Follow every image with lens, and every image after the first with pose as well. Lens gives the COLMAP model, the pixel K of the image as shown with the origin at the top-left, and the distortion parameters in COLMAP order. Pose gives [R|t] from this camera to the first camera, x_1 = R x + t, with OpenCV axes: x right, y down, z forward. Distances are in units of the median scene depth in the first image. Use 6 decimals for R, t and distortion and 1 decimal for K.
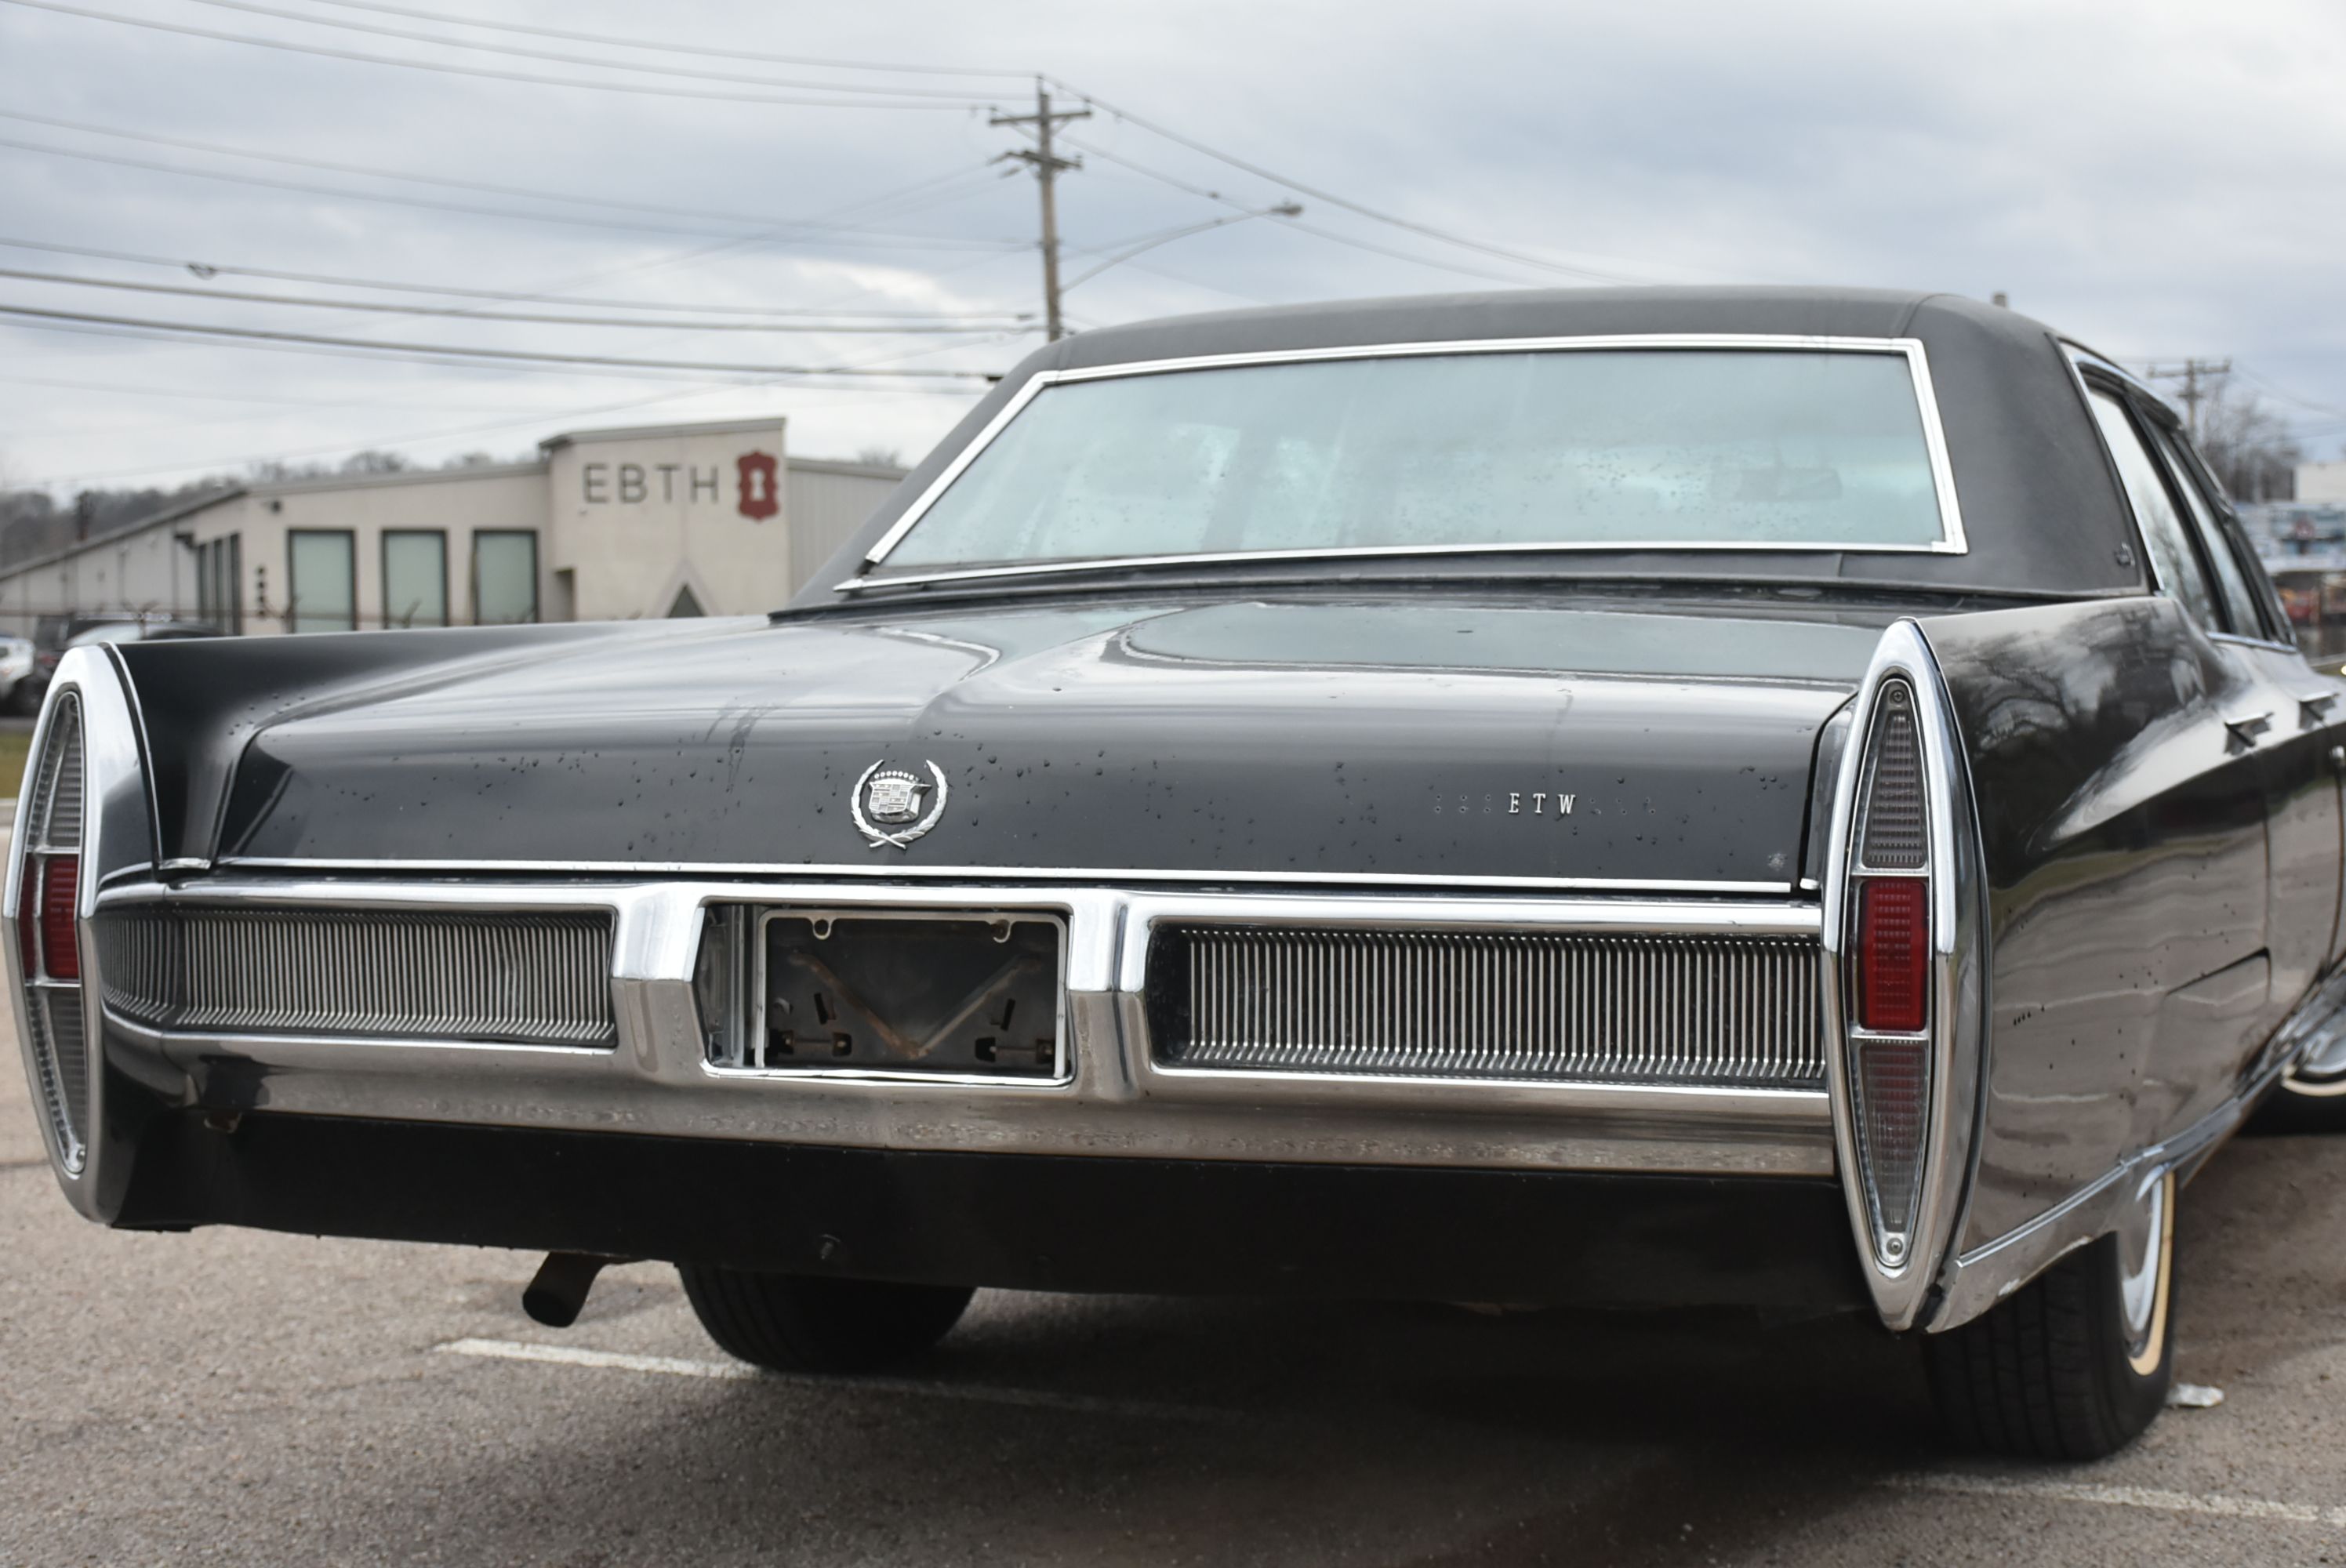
lens RADIAL K [[3750.0, 0, 1171.4], [0, 3750.0, 808.2], [0, 0, 1]] dist [-0.016570, 0.159427]
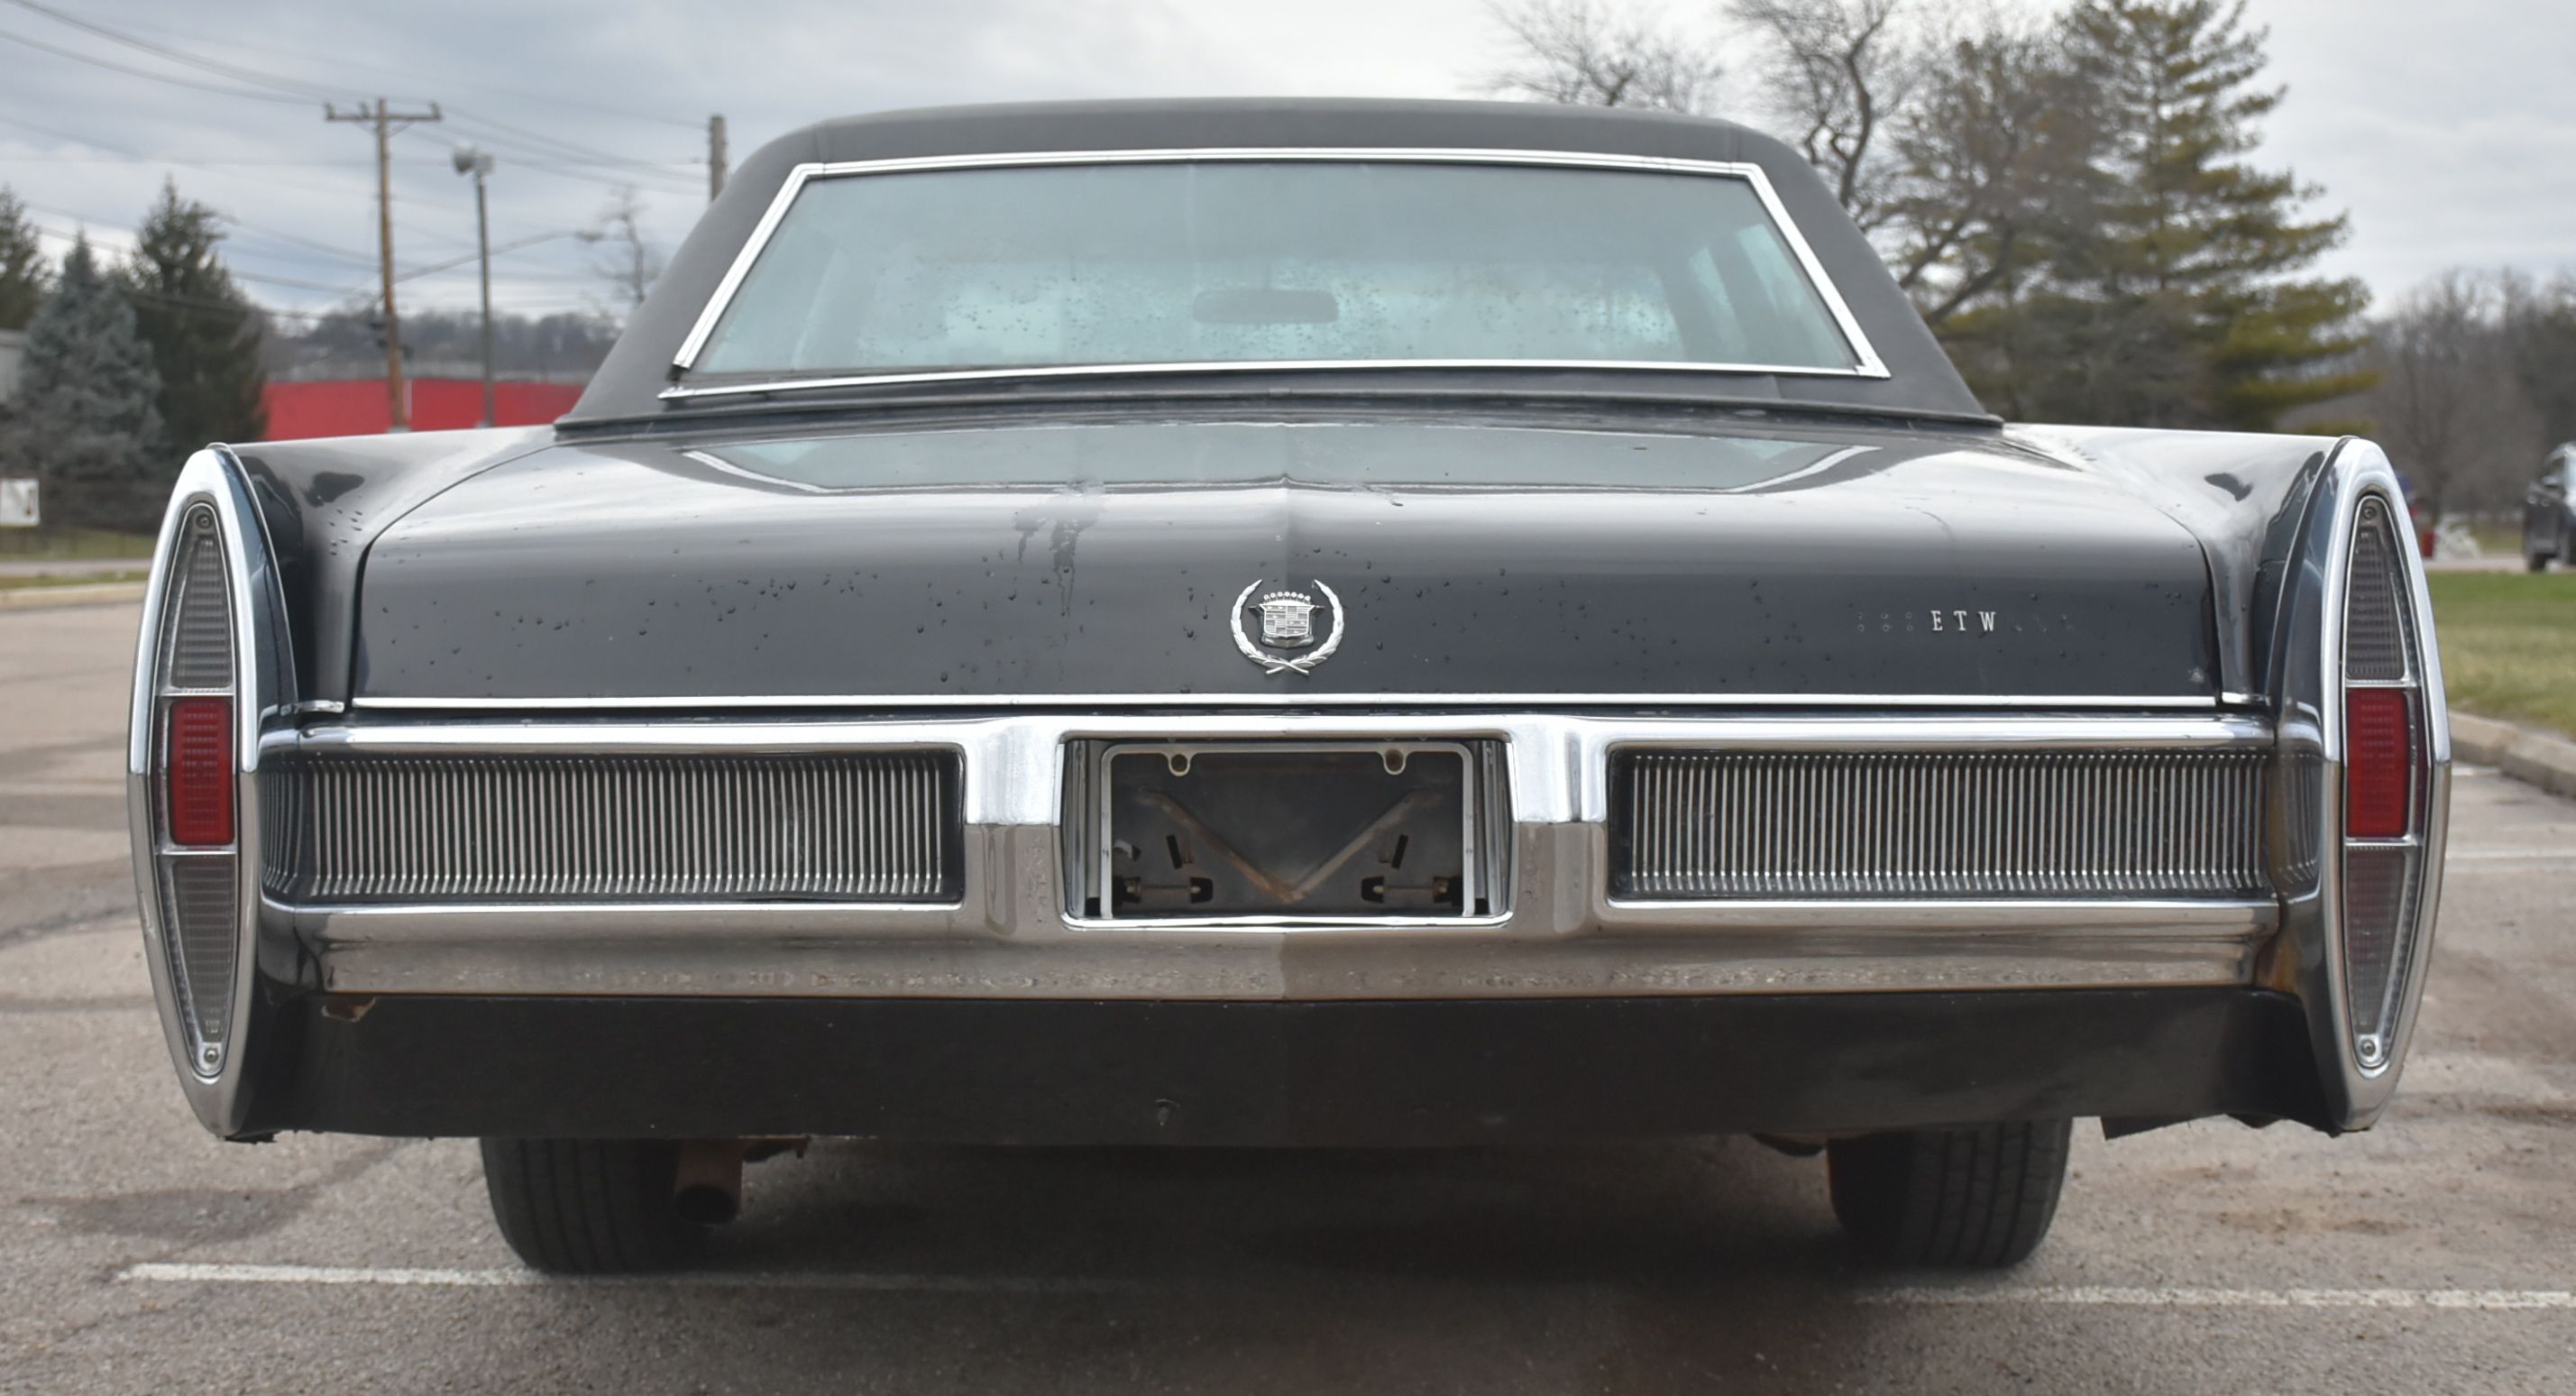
lens RADIAL K [[3945.0, 0, 1283.2], [0, 3945.0, 591.3], [0, 0, 1]] dist [-0.007663, 0.012773]
pose [[0.926035, -0.003978, 0.377416, -0.431590], [0.009495, 0.999874, -0.012758, 0.002294], [-0.377318, 0.015398, 0.925956, 0.094688]]
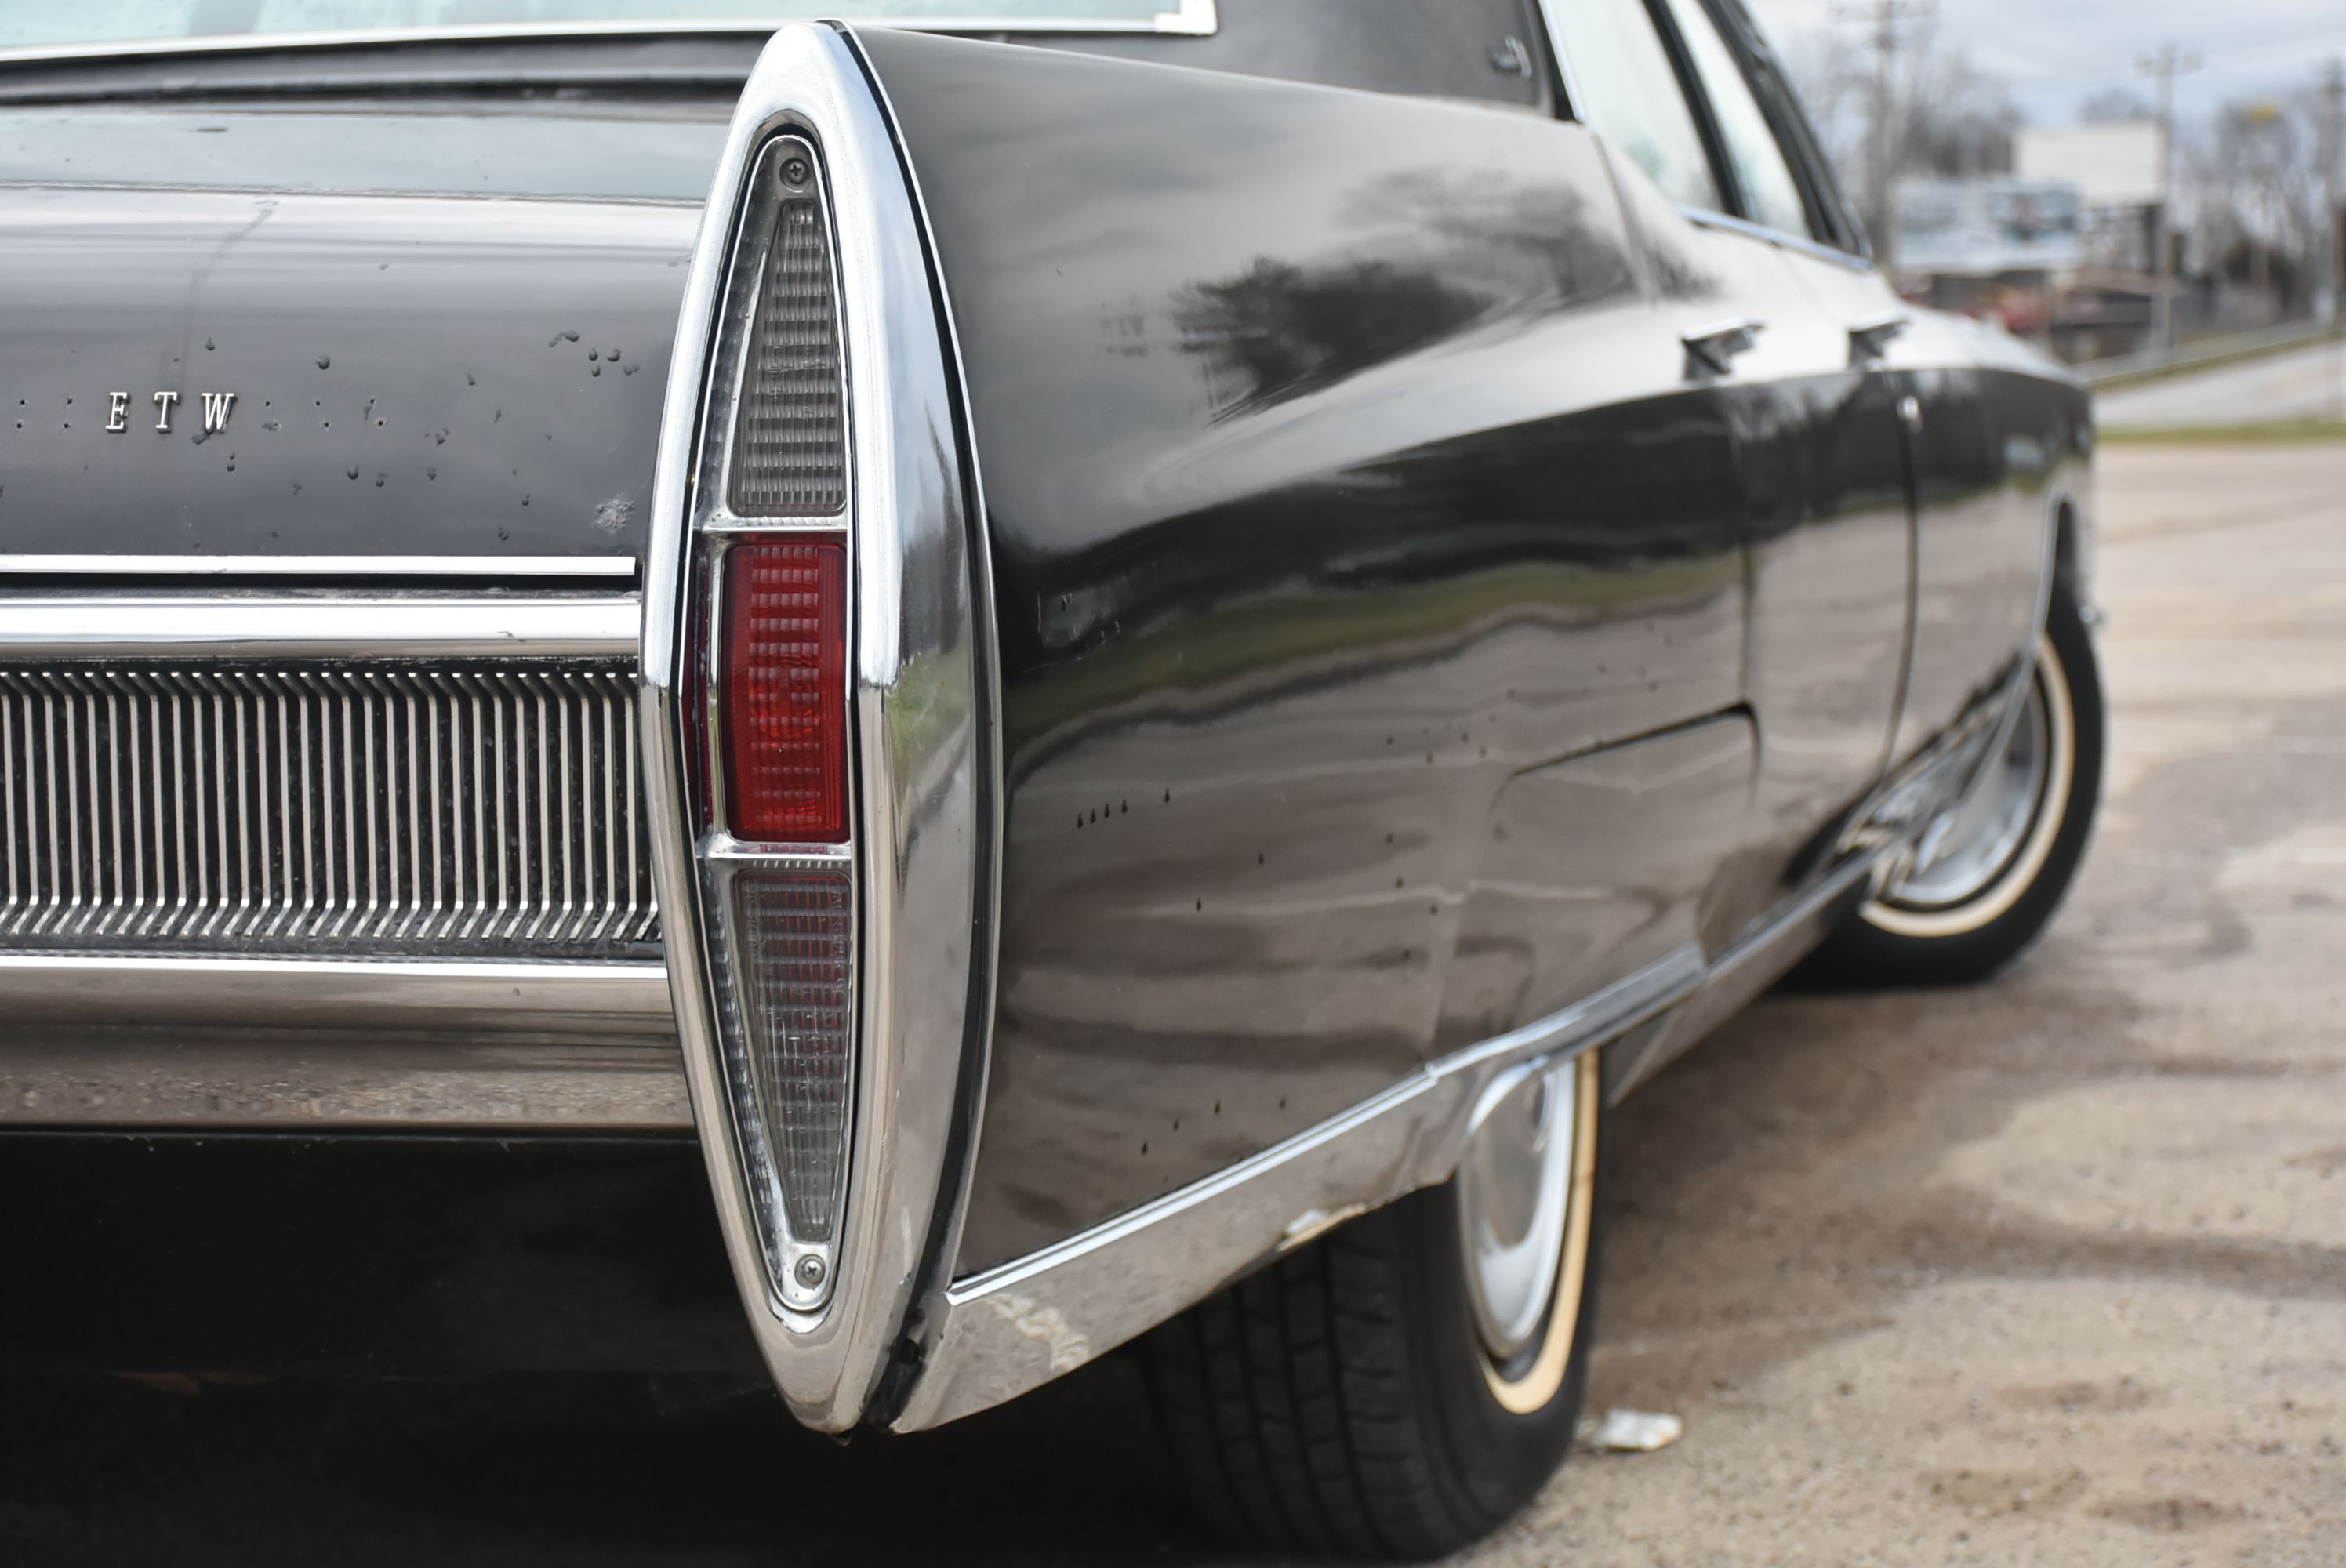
lens RADIAL K [[4799.7, 0, 1173.0], [0, 4799.7, 784.0], [0, 0, 1]] dist [-0.034282, 0.087386]
pose [[0.993251, -0.017602, 0.114638, 0.148230], [0.012749, 0.998997, 0.042927, 0.021660], [-0.115279, -0.041176, 0.992479, 0.314509]]
